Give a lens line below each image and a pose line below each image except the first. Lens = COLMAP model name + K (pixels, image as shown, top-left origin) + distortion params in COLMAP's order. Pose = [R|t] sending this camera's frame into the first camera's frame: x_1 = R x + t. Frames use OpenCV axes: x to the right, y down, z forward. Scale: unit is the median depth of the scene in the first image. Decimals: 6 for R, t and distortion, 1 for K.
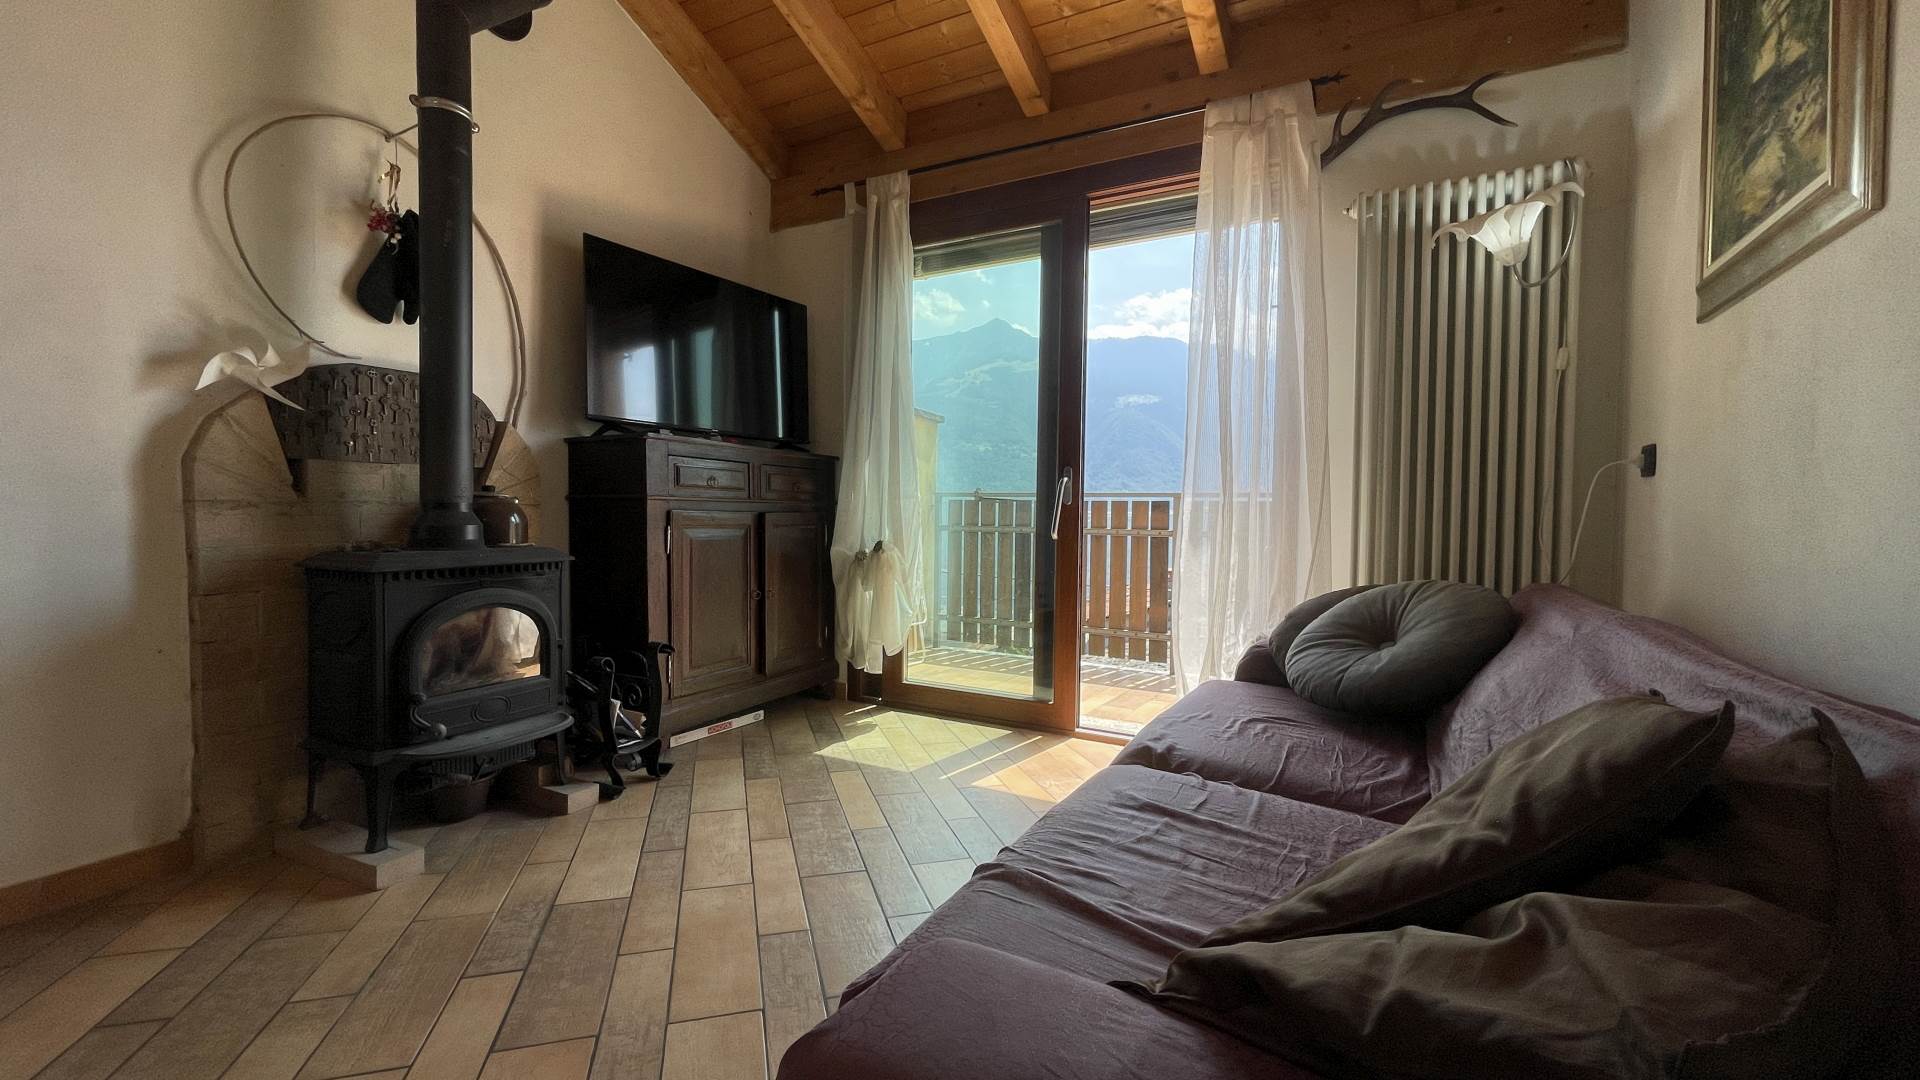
lens RADIAL K [[747.2, 0, 967.5], [0, 747.2, 530.5], [0, 0, 1]] dist [0.000134, -0.004534]
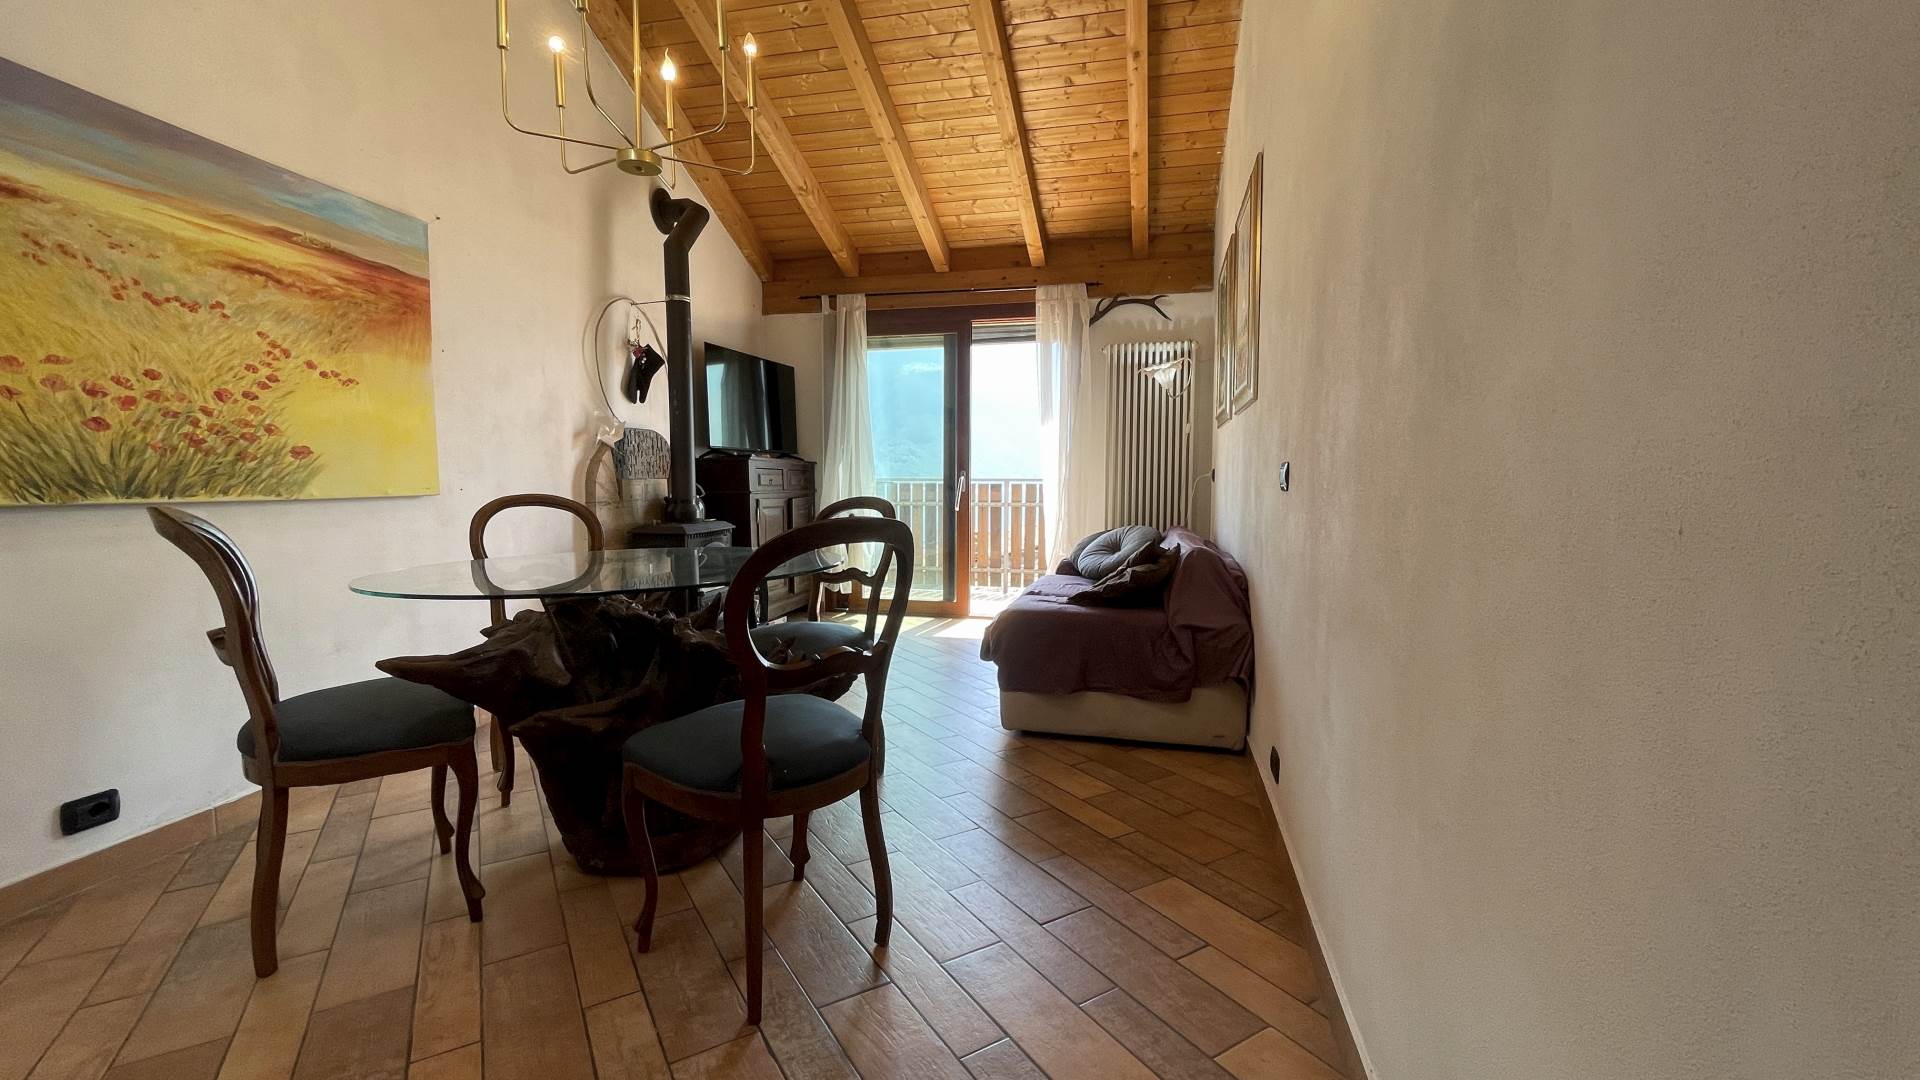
lens RADIAL K [[774.6, 0, 953.2], [0, 774.6, 534.6], [0, 0, 1]] dist [-0.002733, -0.000198]
pose [[0.964155, -0.029355, 0.263709, -0.418141], [0.015996, 0.998484, 0.052663, -0.032044], [-0.264856, -0.046557, 0.963164, -0.872000]]
